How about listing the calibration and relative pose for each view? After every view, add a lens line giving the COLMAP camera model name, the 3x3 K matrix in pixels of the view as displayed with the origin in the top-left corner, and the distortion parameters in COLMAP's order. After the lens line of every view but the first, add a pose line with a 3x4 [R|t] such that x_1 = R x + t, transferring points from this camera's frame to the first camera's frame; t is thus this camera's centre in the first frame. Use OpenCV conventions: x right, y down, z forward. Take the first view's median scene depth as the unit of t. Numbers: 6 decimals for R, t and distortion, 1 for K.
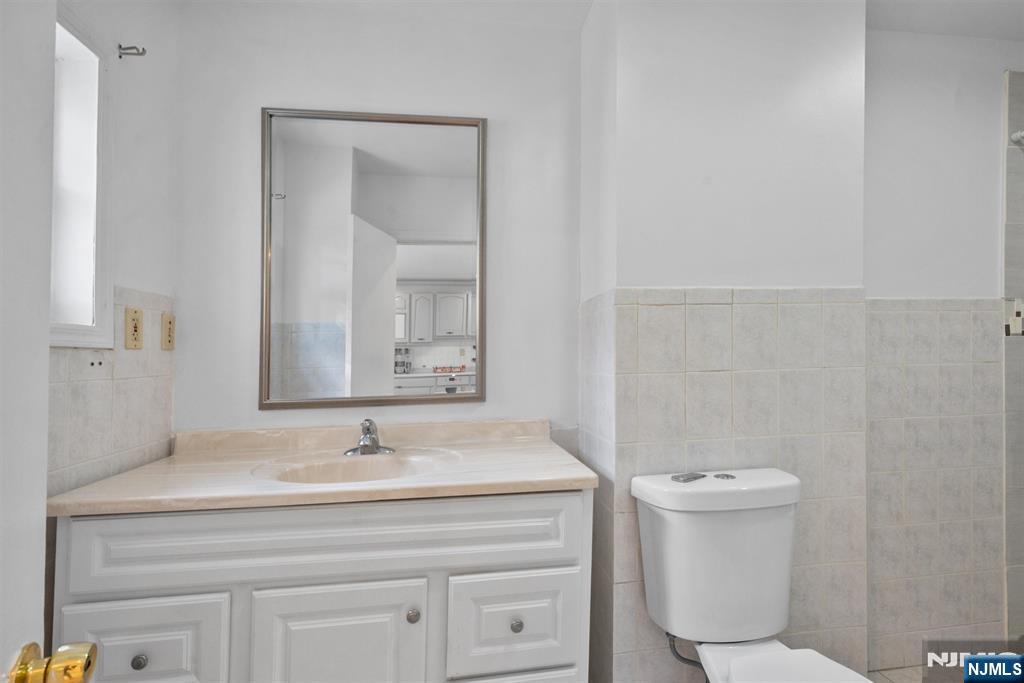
lens RADIAL K [[475.7, 0, 511.9], [0, 475.7, 347.4], [0, 0, 1]] dist [0.000910, -0.000754]
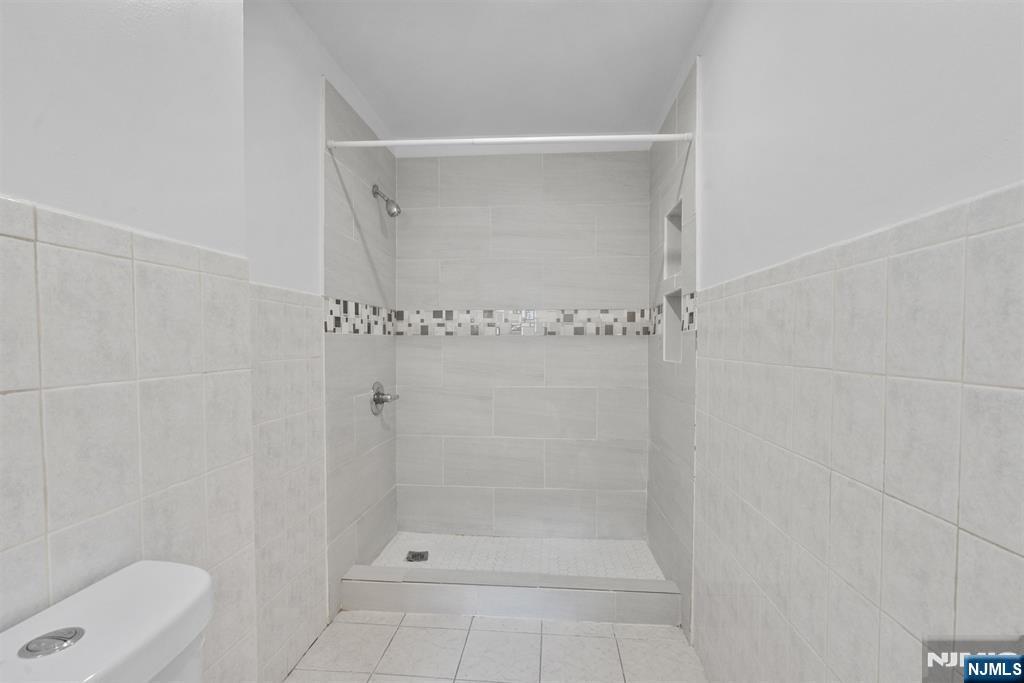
lens RADIAL K [[475.7, 0, 512.6], [0, 475.7, 367.7], [0, 0, 1]] dist [0.000910, -0.000754]
pose [[0.218453, -0.040968, 0.974987, 0.116430], [-0.015304, 0.998852, 0.045400, 0.000594], [-0.975727, -0.024839, 0.217575, 0.451125]]
